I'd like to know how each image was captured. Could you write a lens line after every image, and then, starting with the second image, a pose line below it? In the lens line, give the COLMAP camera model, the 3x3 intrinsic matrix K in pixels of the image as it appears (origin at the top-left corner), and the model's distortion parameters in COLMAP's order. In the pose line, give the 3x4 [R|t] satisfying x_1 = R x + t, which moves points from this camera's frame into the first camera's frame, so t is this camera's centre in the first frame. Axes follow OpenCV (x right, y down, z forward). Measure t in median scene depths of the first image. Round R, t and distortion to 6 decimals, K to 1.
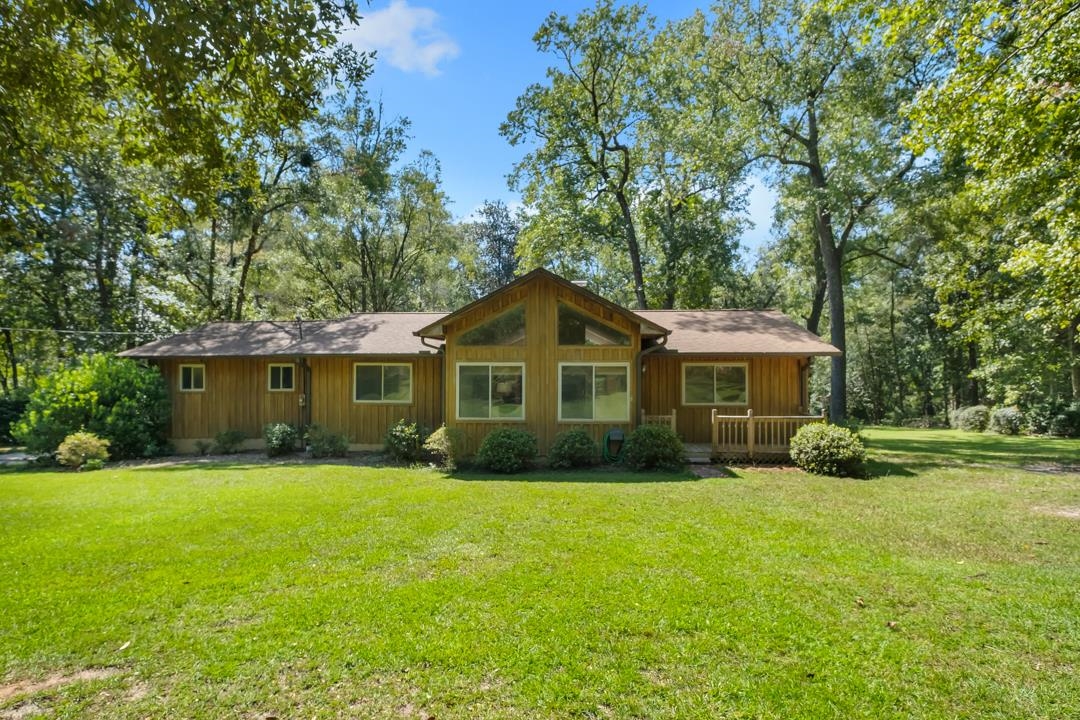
lens RADIAL K [[472.4, 0, 537.6], [0, 472.4, 359.5], [0, 0, 1]] dist [-0.007365, -0.000084]
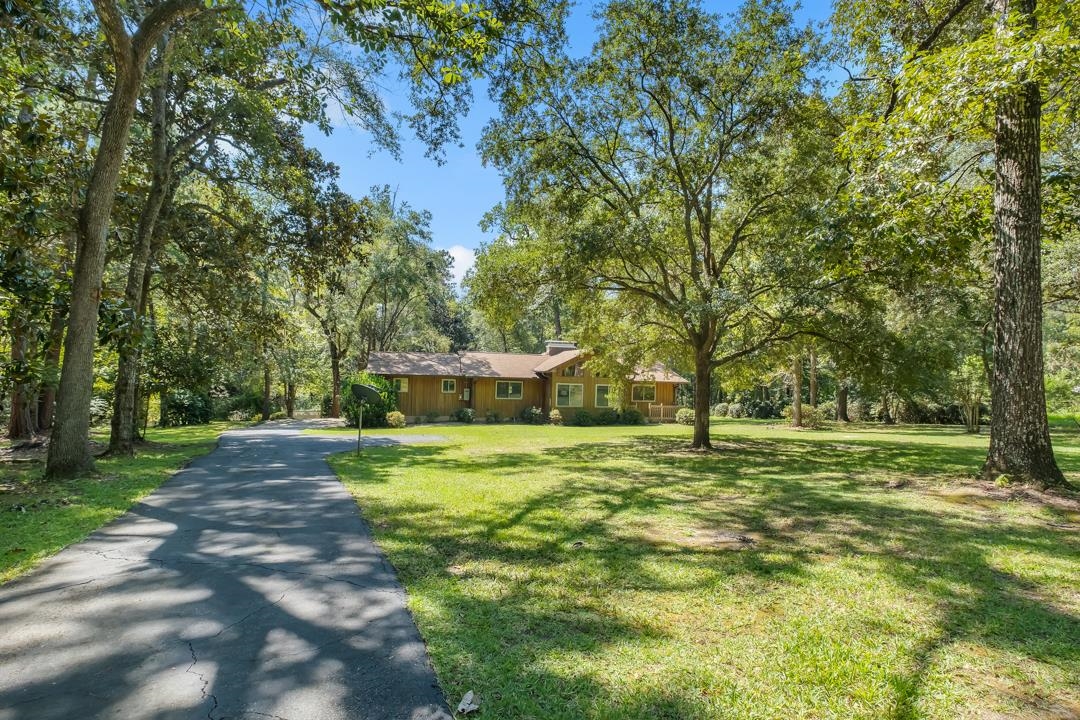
lens RADIAL K [[472.4, 0, 537.6], [0, 472.4, 359.5], [0, 0, 1]] dist [-0.007365, -0.000084]
pose [[0.927594, 0.025774, 0.372699, -0.466719], [-0.019911, 0.999610, -0.019572, -0.024811], [-0.373058, 0.010734, 0.927746, -0.483182]]
